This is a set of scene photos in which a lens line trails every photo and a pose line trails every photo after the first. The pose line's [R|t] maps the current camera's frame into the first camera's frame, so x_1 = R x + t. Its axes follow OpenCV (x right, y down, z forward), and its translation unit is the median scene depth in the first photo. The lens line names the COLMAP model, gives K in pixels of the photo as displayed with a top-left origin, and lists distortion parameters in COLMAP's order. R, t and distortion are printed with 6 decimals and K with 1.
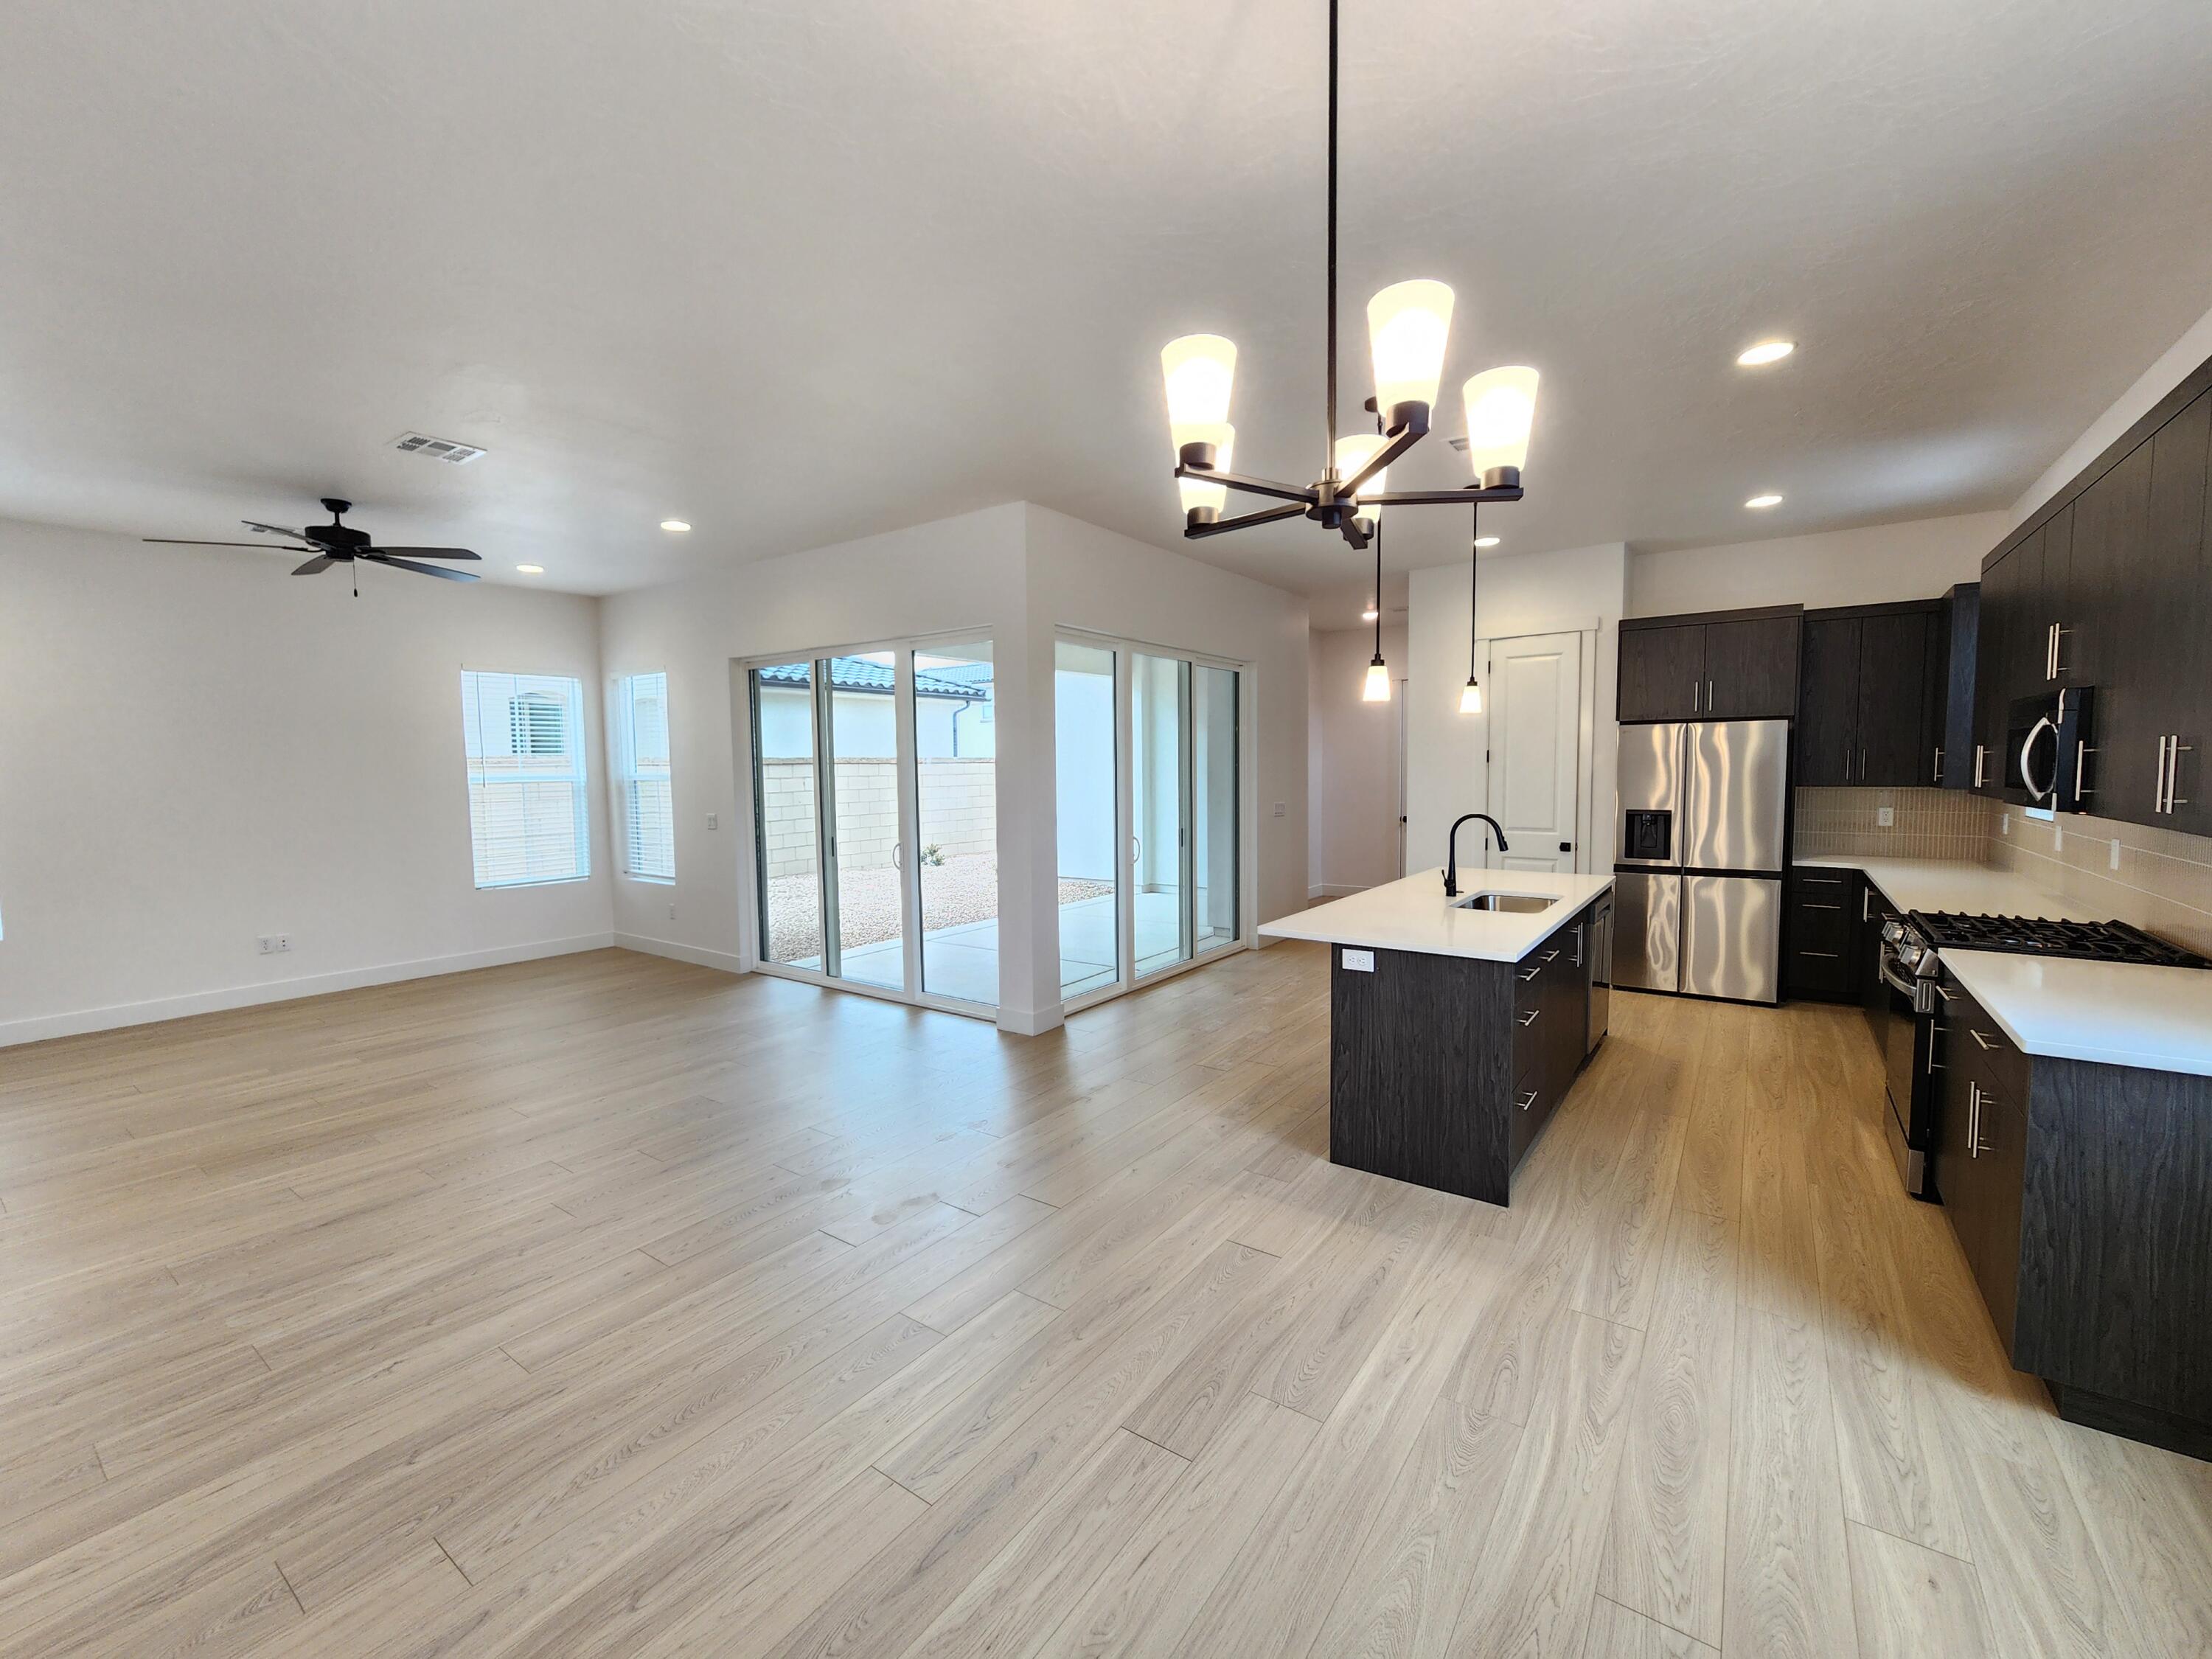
lens RADIAL K [[929.2, 0, 1099.9], [0, 929.2, 820.1], [0, 0, 1]] dist [-0.000928, -0.000080]
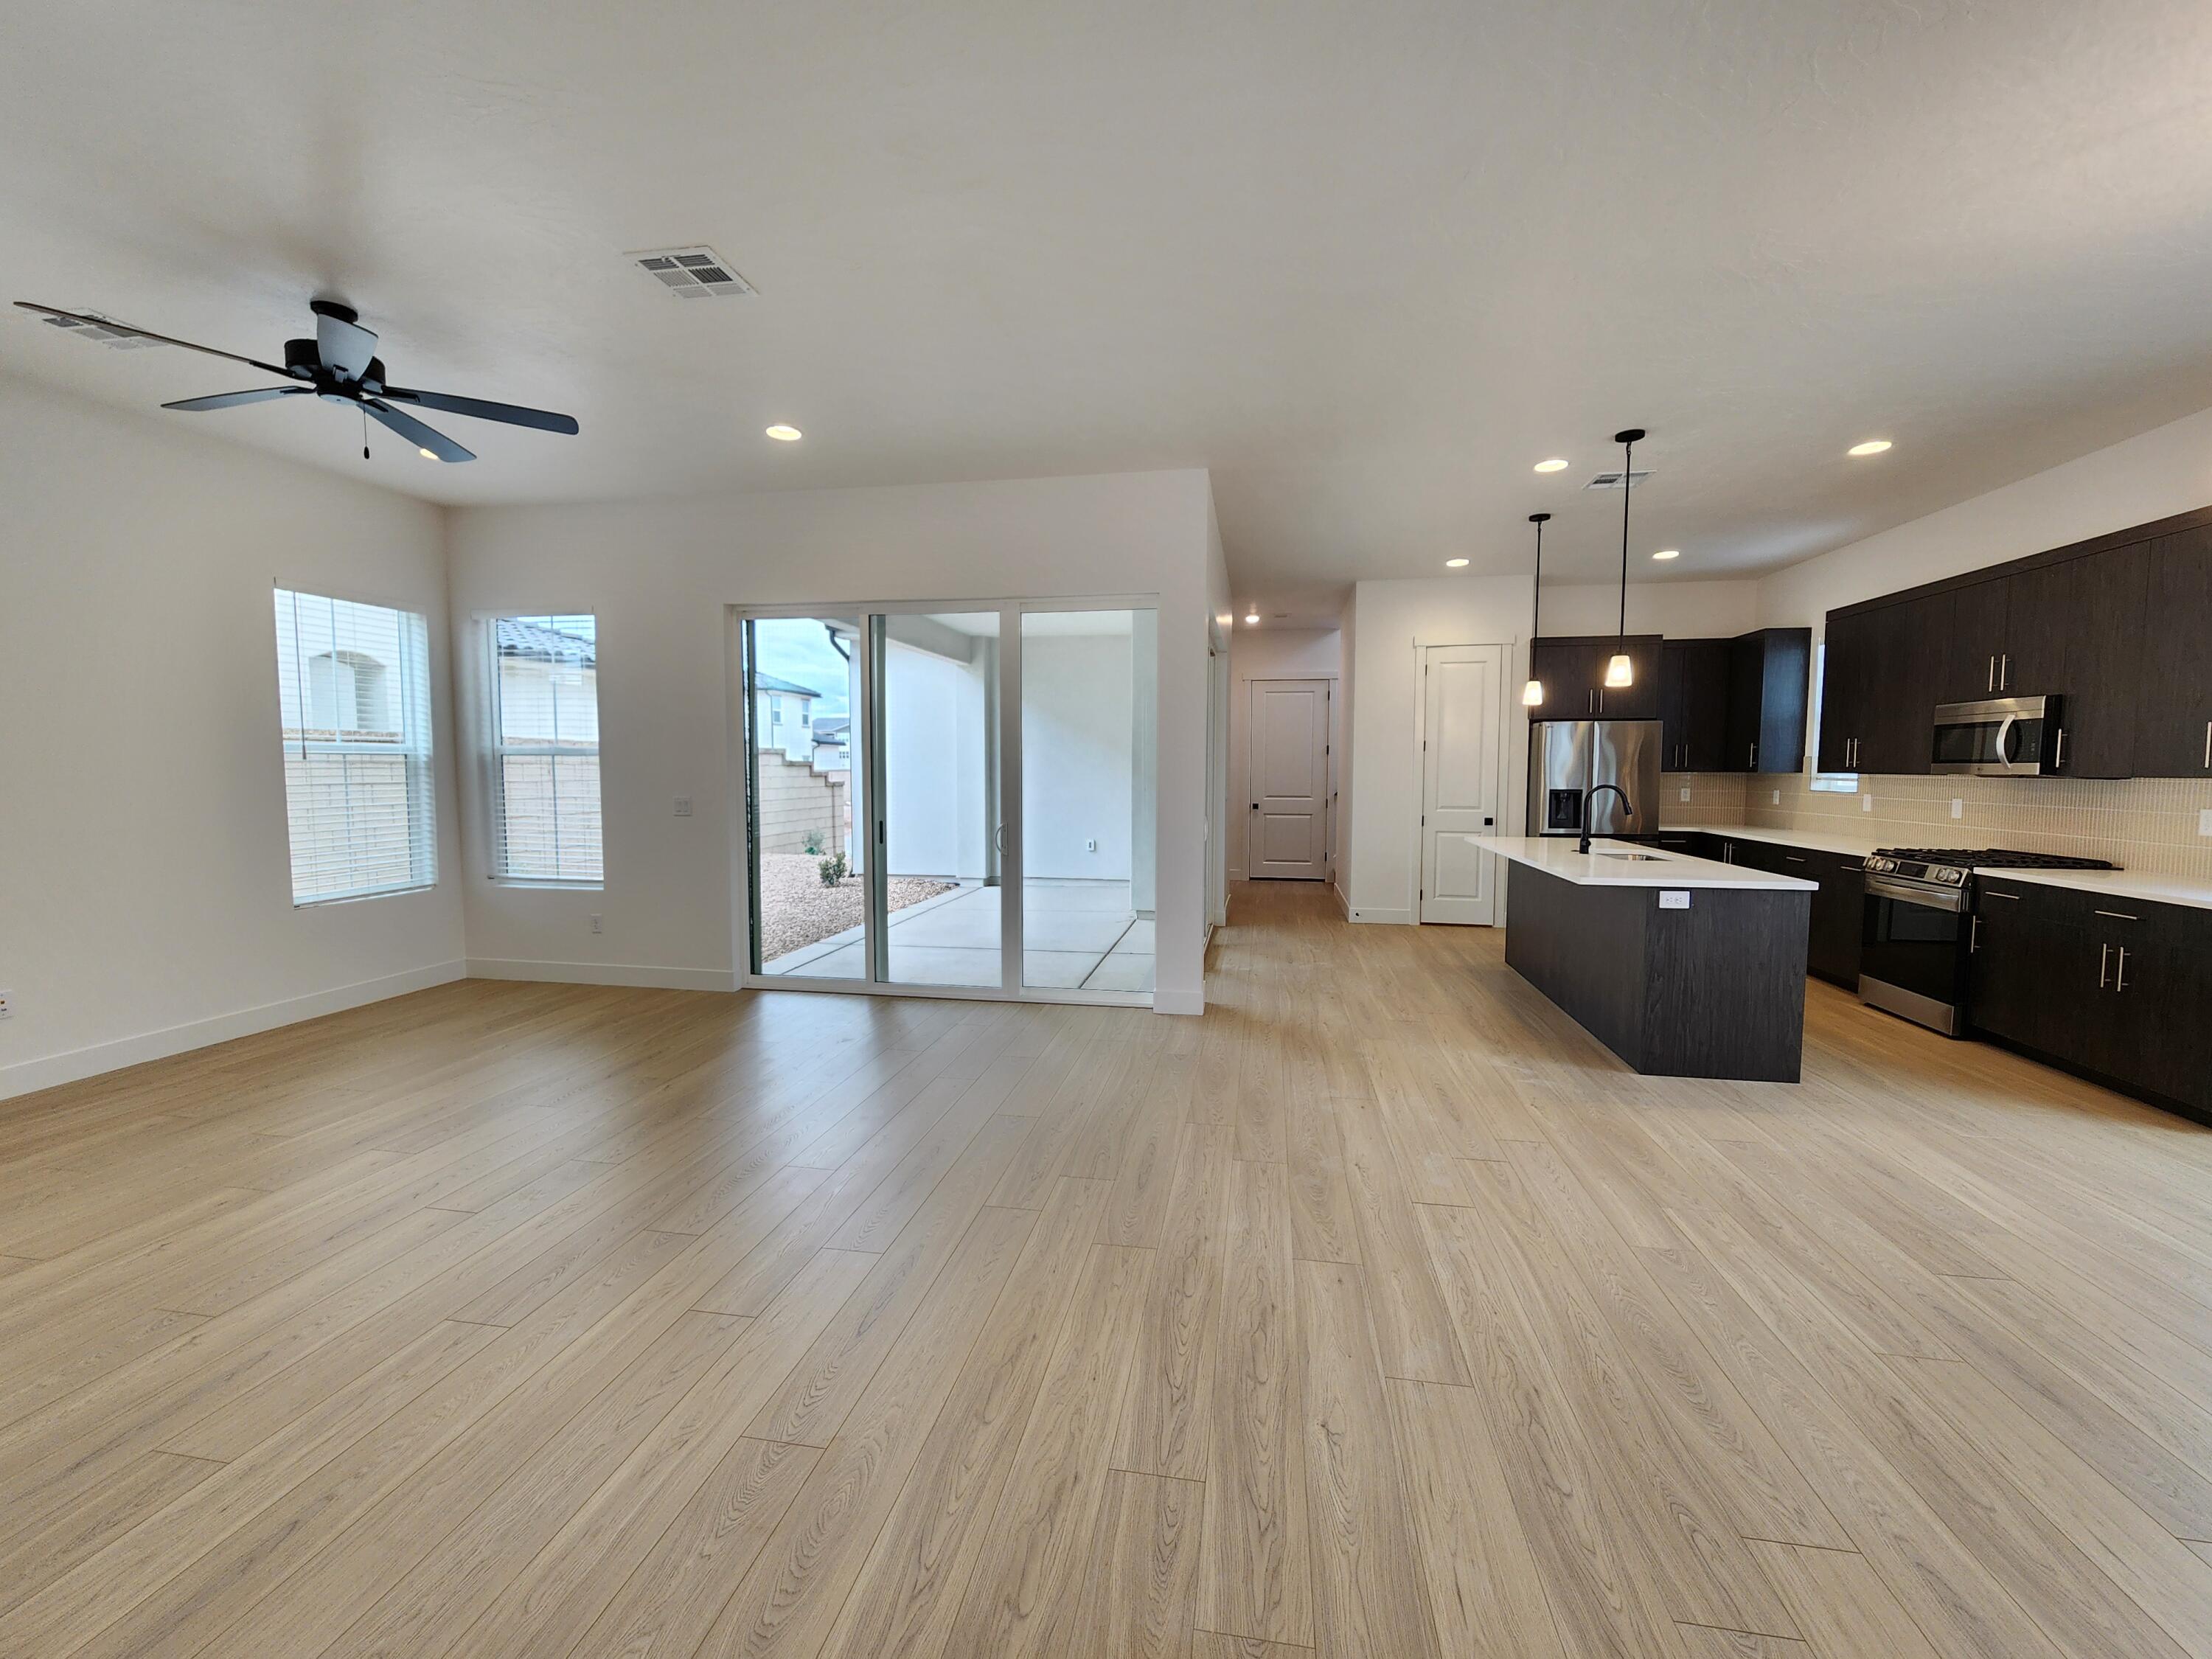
lens RADIAL K [[929.2, 0, 1102.0], [0, 929.2, 816.9], [0, 0, 1]] dist [-0.000928, -0.000080]
pose [[0.899161, -0.010657, 0.437488, -0.508037], [0.013940, 0.999894, -0.004293, 0.022356], [-0.437395, 0.009959, 0.899214, 0.140240]]
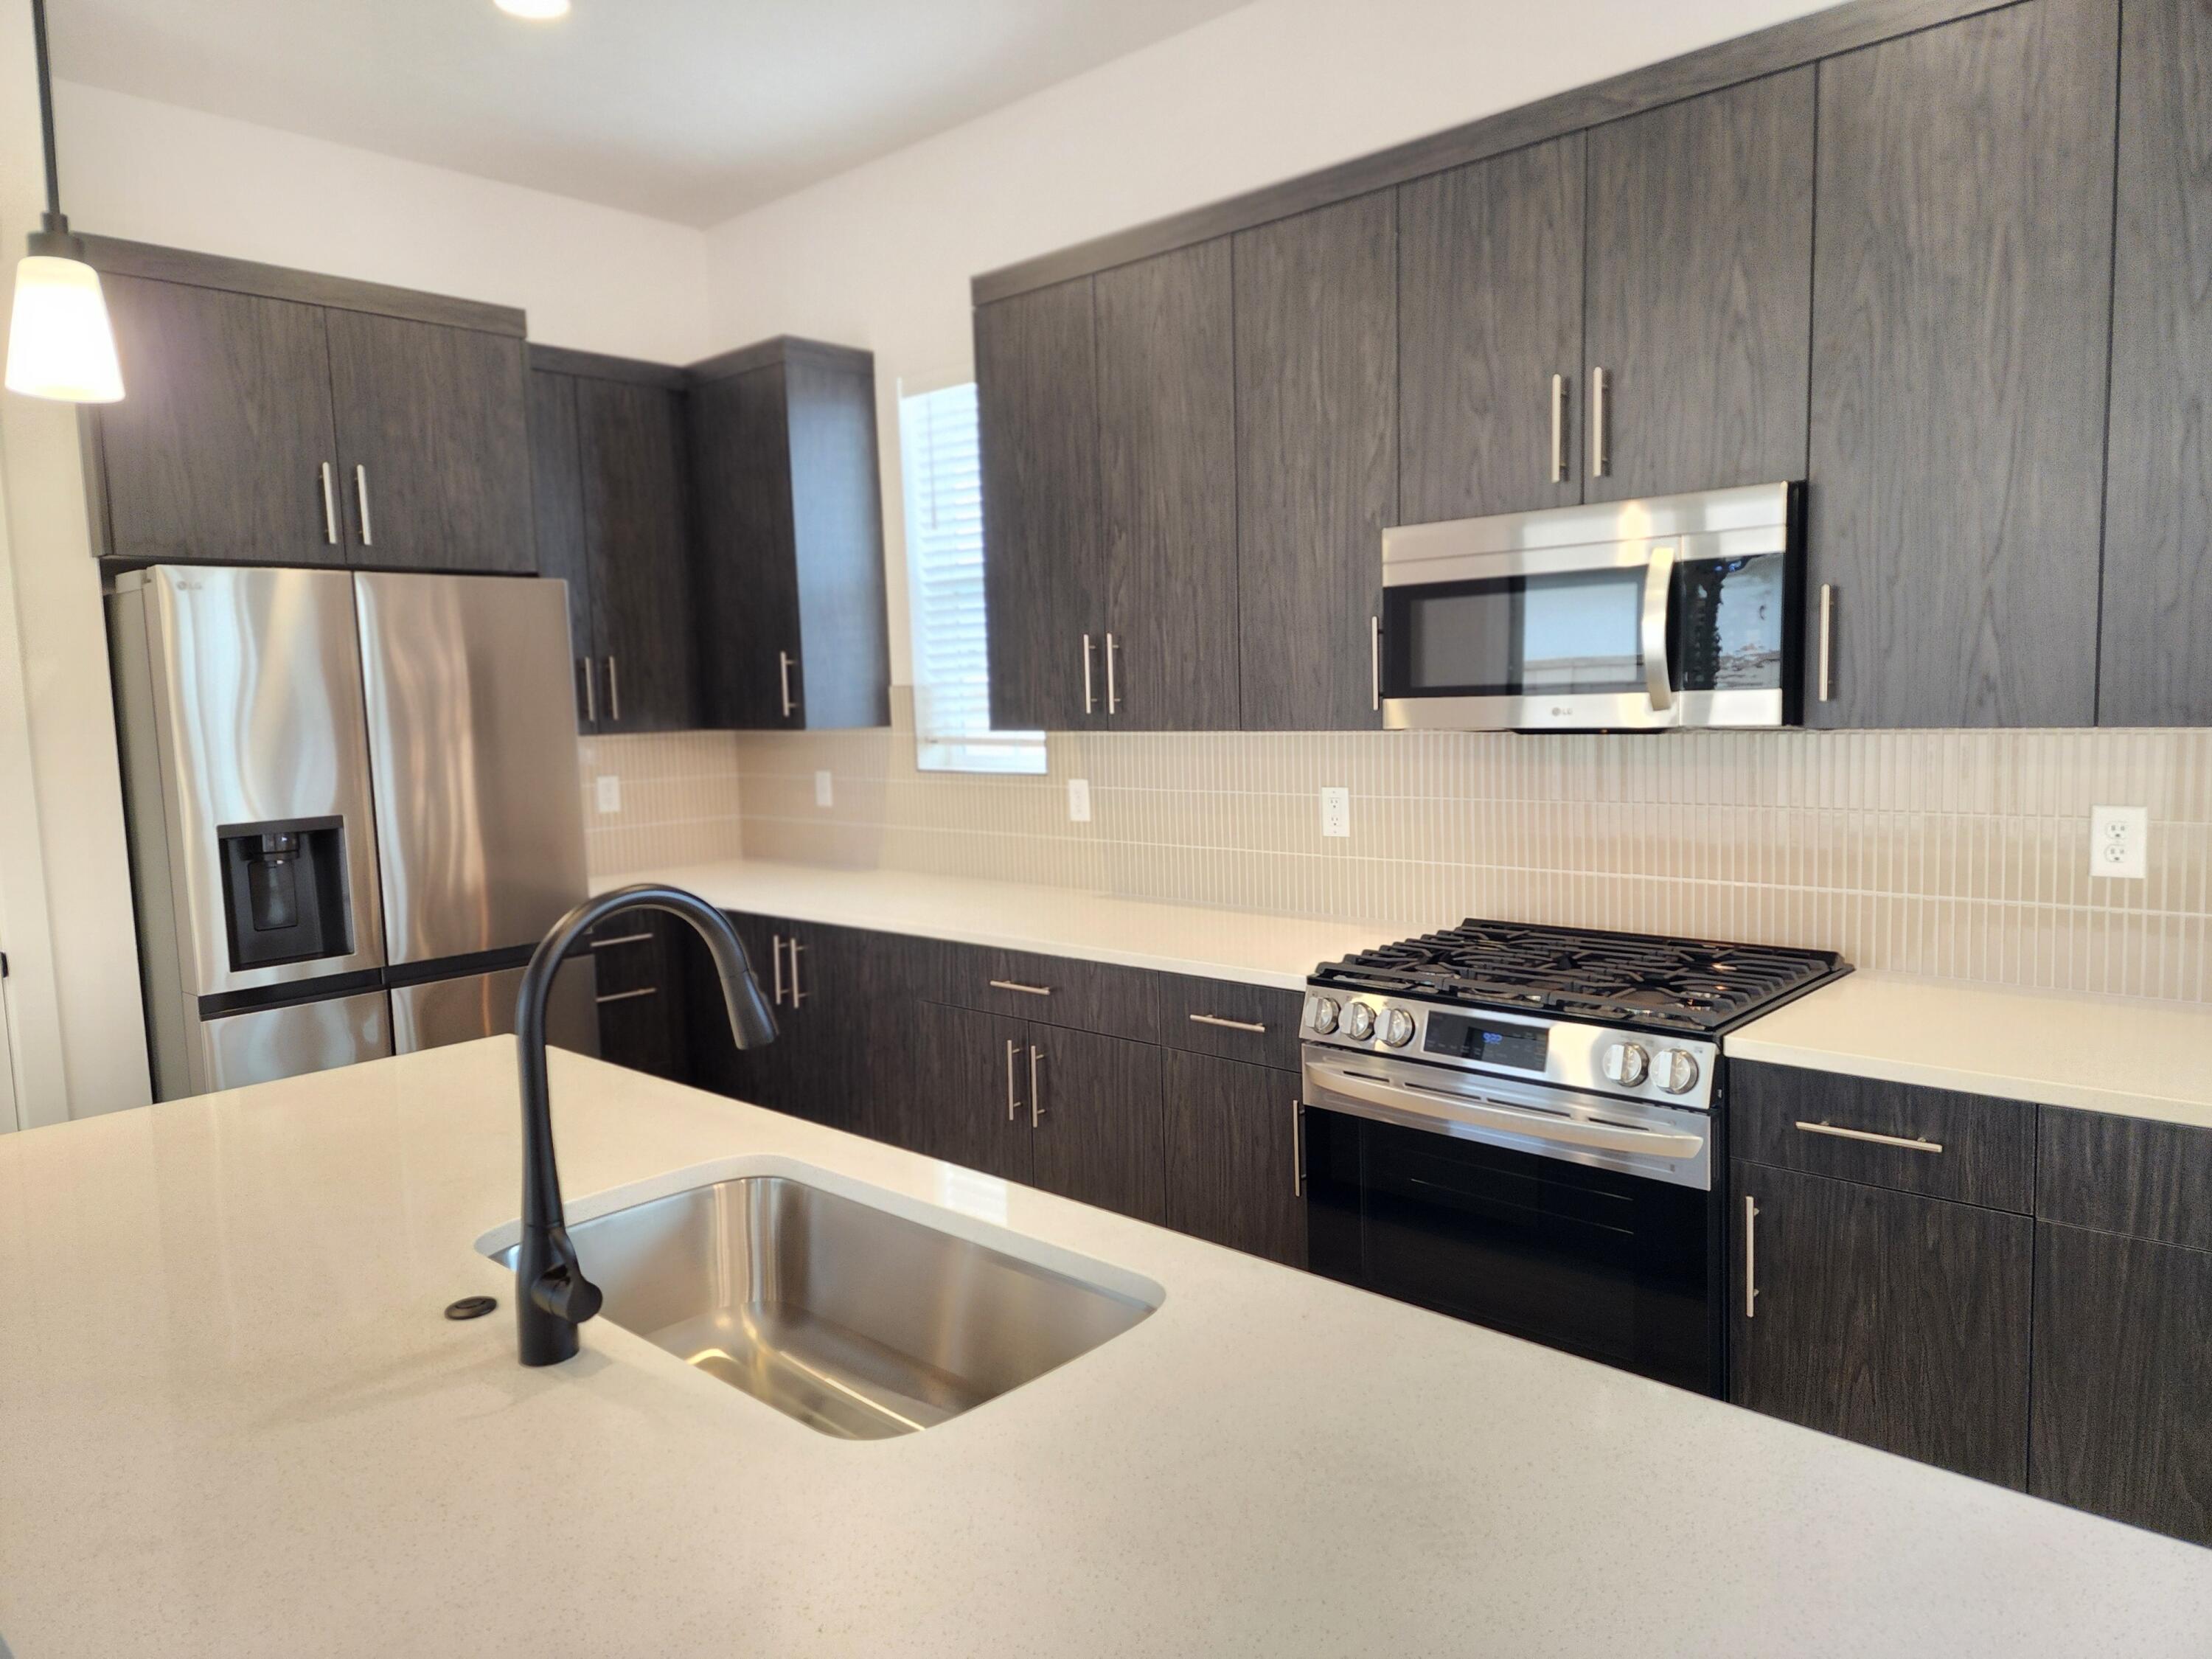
lens RADIAL K [[1487.3, 0, 1108.6], [0, 1487.3, 836.5], [0, 0, 1]] dist [0.064164, -0.007945]
pose [[0.123752, -0.094980, 0.987757, 0.074354], [0.089219, 0.992442, 0.084252, -0.024509], [-0.988294, 0.077700, 0.131291, 0.606955]]
